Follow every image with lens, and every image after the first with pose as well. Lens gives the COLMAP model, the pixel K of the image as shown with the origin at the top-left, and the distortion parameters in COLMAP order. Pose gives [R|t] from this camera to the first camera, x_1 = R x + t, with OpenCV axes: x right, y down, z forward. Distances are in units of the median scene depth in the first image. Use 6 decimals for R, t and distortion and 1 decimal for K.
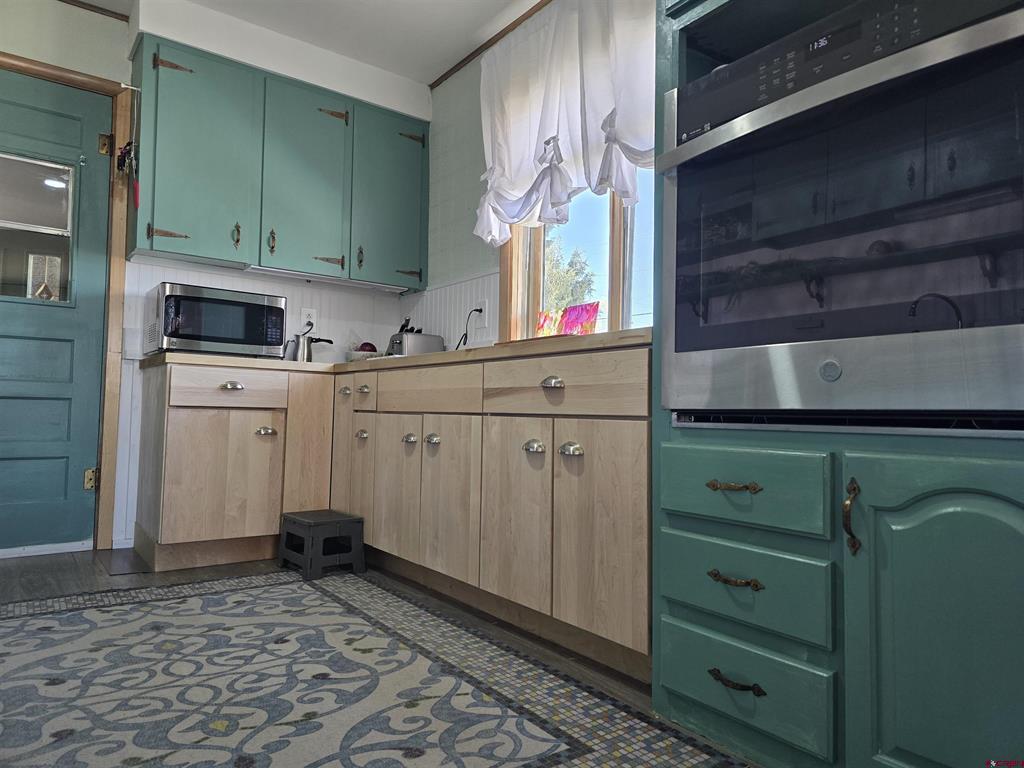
lens RADIAL K [[682.3, 0, 515.1], [0, 682.3, 386.5], [0, 0, 1]] dist [0.049944, -0.043978]
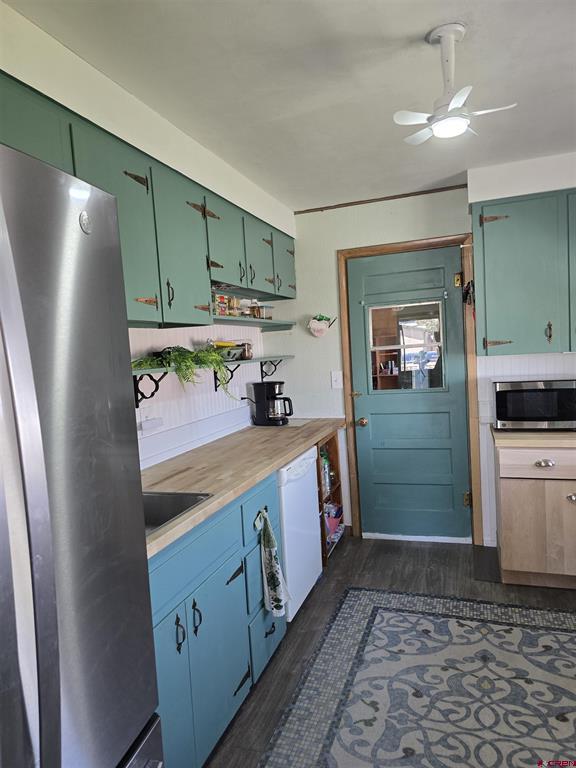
lens RADIAL K [[511.7, 0, 293.2], [0, 511.7, 385.1], [0, 0, 1]] dist [0.049944, -0.043978]
pose [[0.563966, 0.006166, -0.825775, 0.131375], [0.105941, 0.991169, 0.079754, -0.276718], [0.818974, -0.132462, 0.558332, 0.072477]]
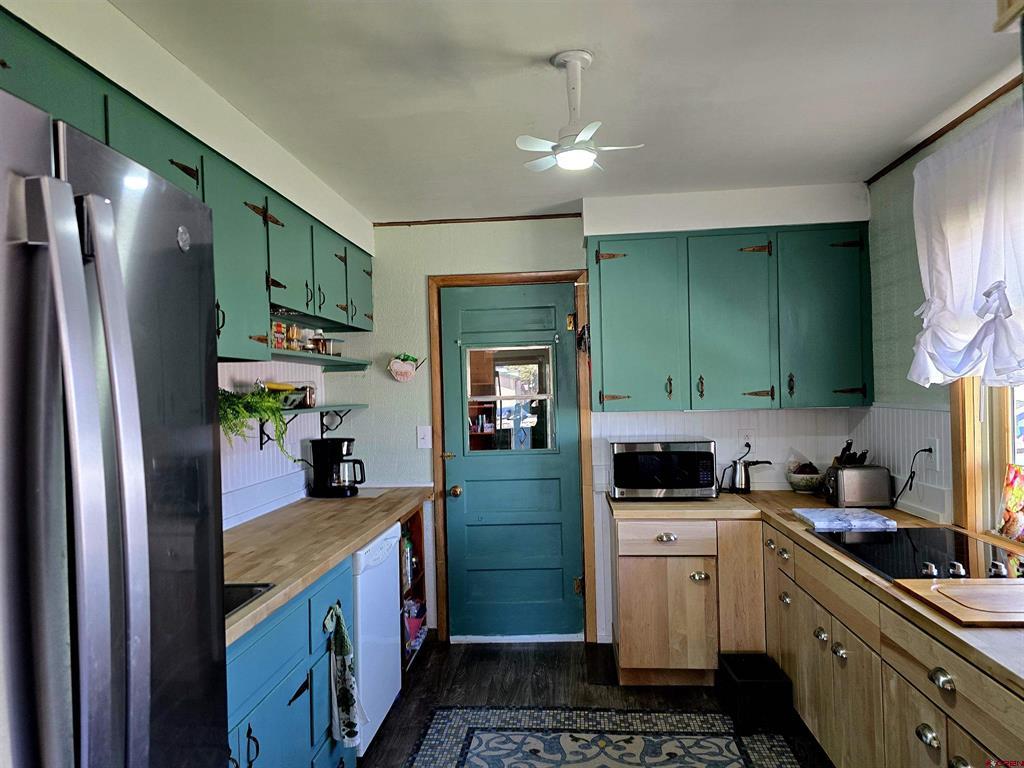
lens RADIAL K [[682.3, 0, 514.3], [0, 682.3, 393.9], [0, 0, 1]] dist [0.049944, -0.043978]
pose [[0.751328, -0.035648, -0.658966, 0.155967], [0.068655, 0.997344, 0.024324, -0.281710], [0.656349, -0.063517, 0.751779, -0.007930]]
